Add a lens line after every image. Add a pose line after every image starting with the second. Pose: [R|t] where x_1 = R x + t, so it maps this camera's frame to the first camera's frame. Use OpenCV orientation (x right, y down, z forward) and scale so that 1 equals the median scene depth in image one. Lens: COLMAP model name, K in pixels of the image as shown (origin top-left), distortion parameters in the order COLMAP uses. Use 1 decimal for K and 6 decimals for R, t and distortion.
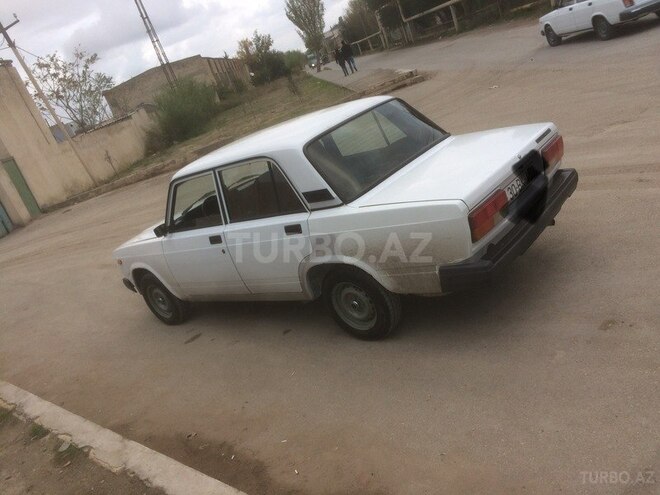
lens RADIAL K [[588.3, 0, 313.6], [0, 588.3, 235.5], [0, 0, 1]] dist [0.006766, 0.001346]
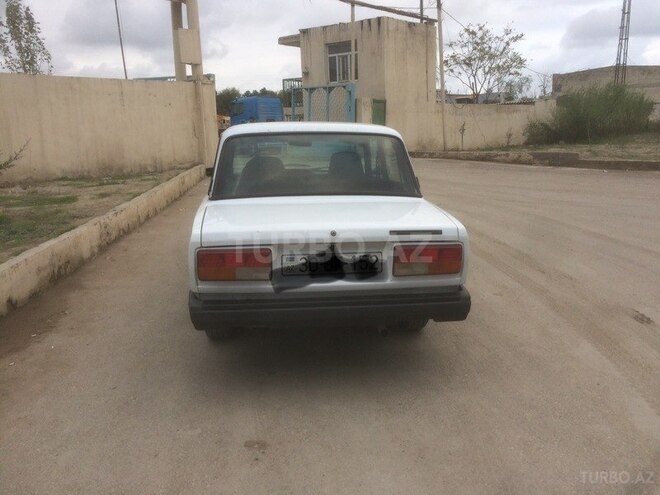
lens RADIAL K [[568.4, 0, 348.8], [0, 568.4, 244.9], [0, 0, 1]] dist [0.049857, -0.077467]
pose [[0.684654, 0.453707, -0.570438, 0.169761], [-0.421351, 0.884982, 0.198168, -0.058582], [0.594737, 0.104678, 0.797076, 0.072641]]
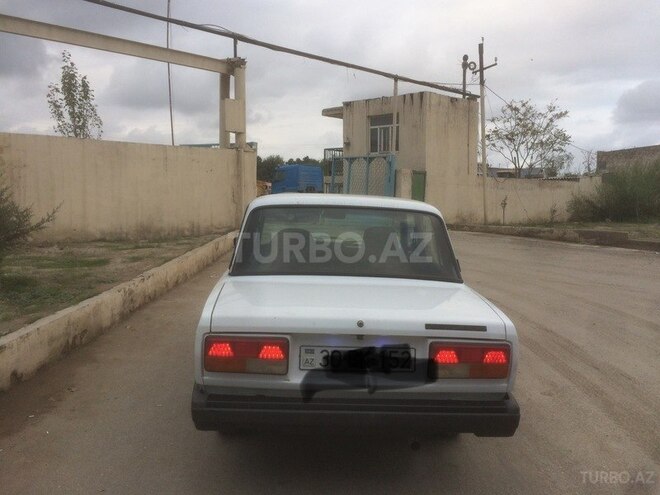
lens RADIAL K [[570.5, 0, 347.7], [0, 570.5, 249.0], [0, 0, 1]] dist [0.004727, -0.006633]
pose [[0.625758, 0.413646, -0.661305, 0.155391], [-0.447869, 0.884662, 0.129561, -0.061318], [0.638624, 0.215105, 0.738843, 0.089929]]
